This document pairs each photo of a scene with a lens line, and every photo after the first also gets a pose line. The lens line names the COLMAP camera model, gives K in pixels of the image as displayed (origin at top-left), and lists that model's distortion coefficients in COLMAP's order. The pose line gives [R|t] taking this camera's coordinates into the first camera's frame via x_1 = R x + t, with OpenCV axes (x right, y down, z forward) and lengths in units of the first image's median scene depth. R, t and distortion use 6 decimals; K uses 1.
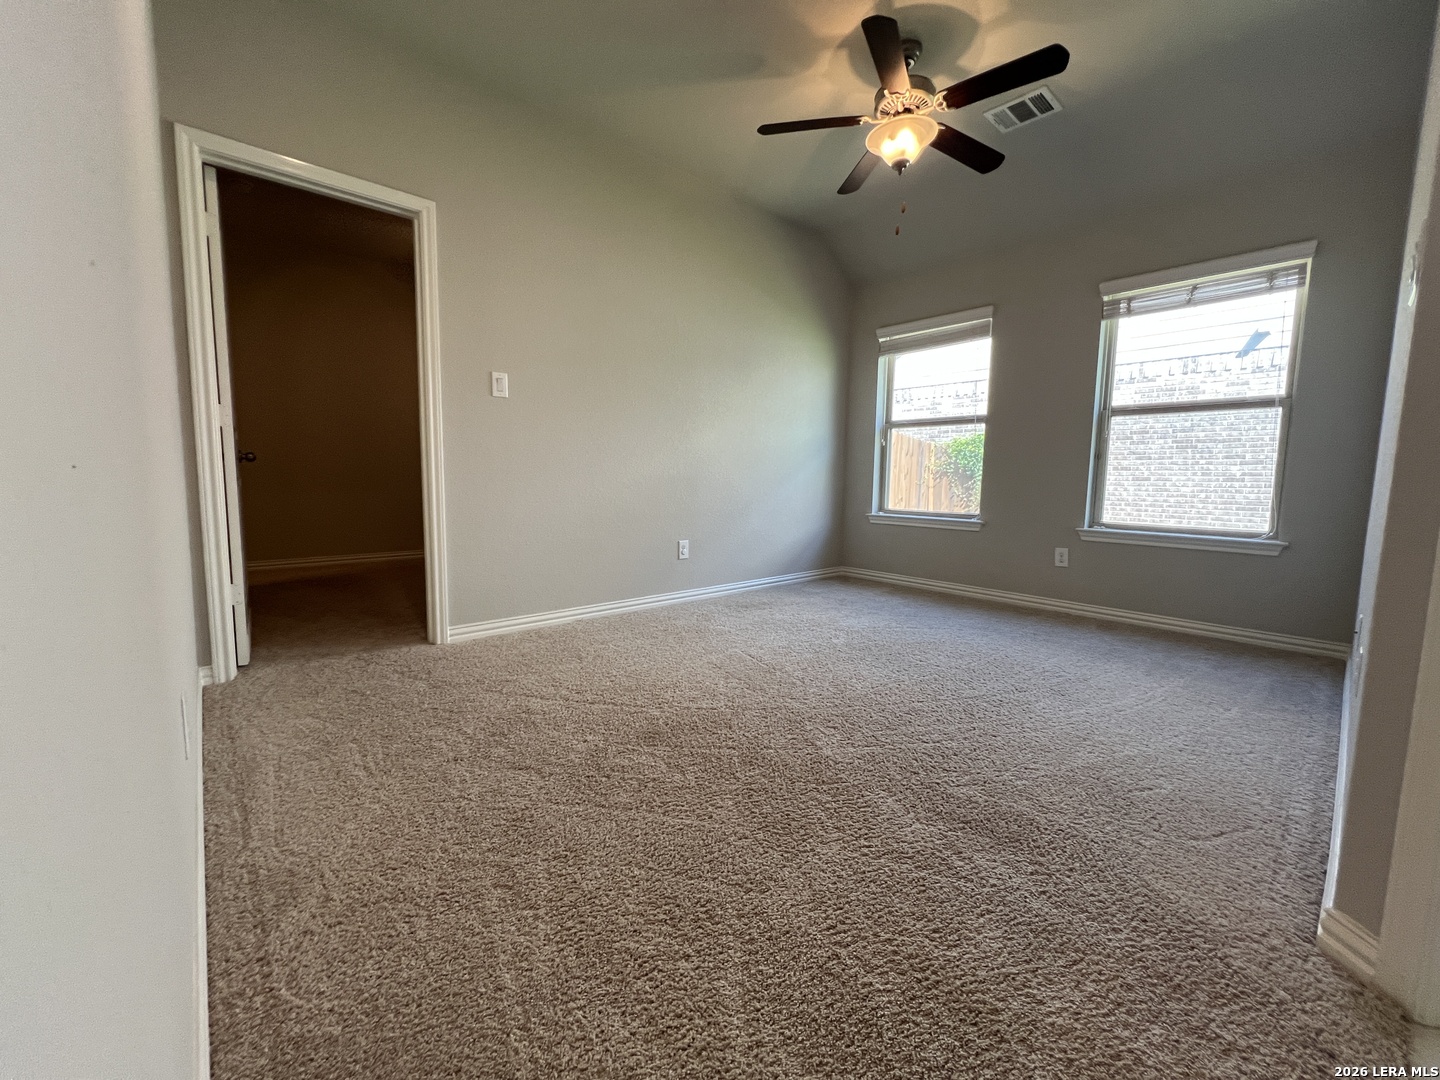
lens RADIAL K [[577.6, 0, 713.6], [0, 577.6, 542.0], [0, 0, 1]] dist [0.002295, -0.000131]
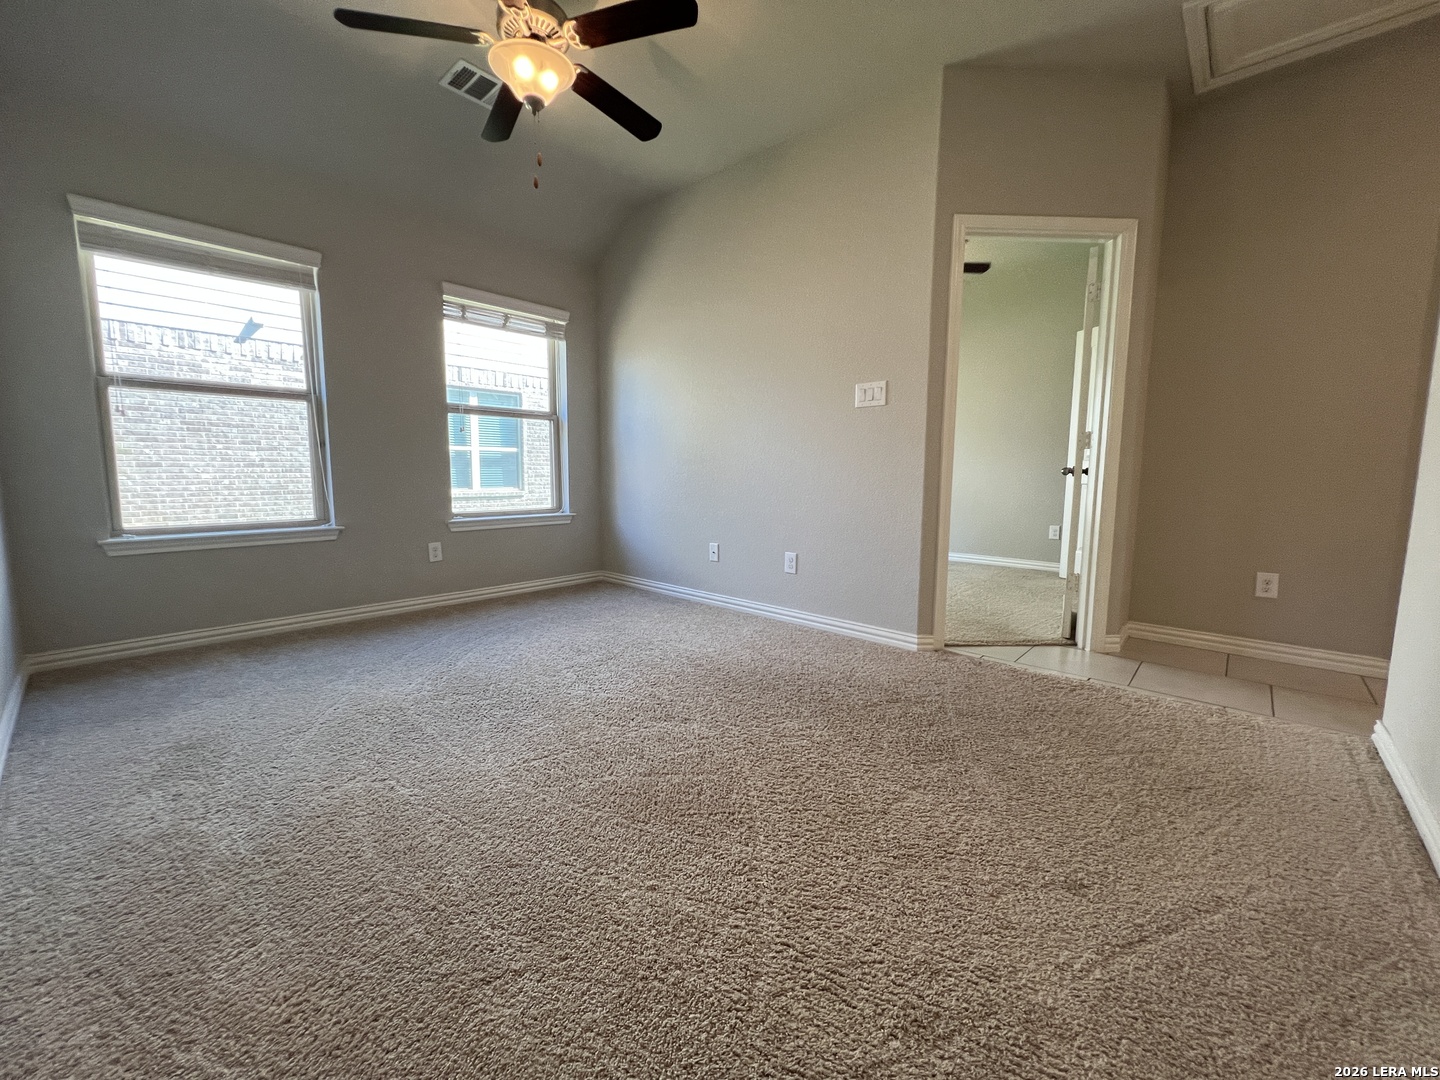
lens RADIAL K [[577.6, 0, 714.0], [0, 577.6, 542.0], [0, 0, 1]] dist [0.002295, -0.000131]
pose [[-0.098968, -0.141428, 0.984989, -0.199366], [0.104764, 0.982867, 0.151650, -0.043218], [-0.989560, 0.118200, -0.082456, 0.292010]]
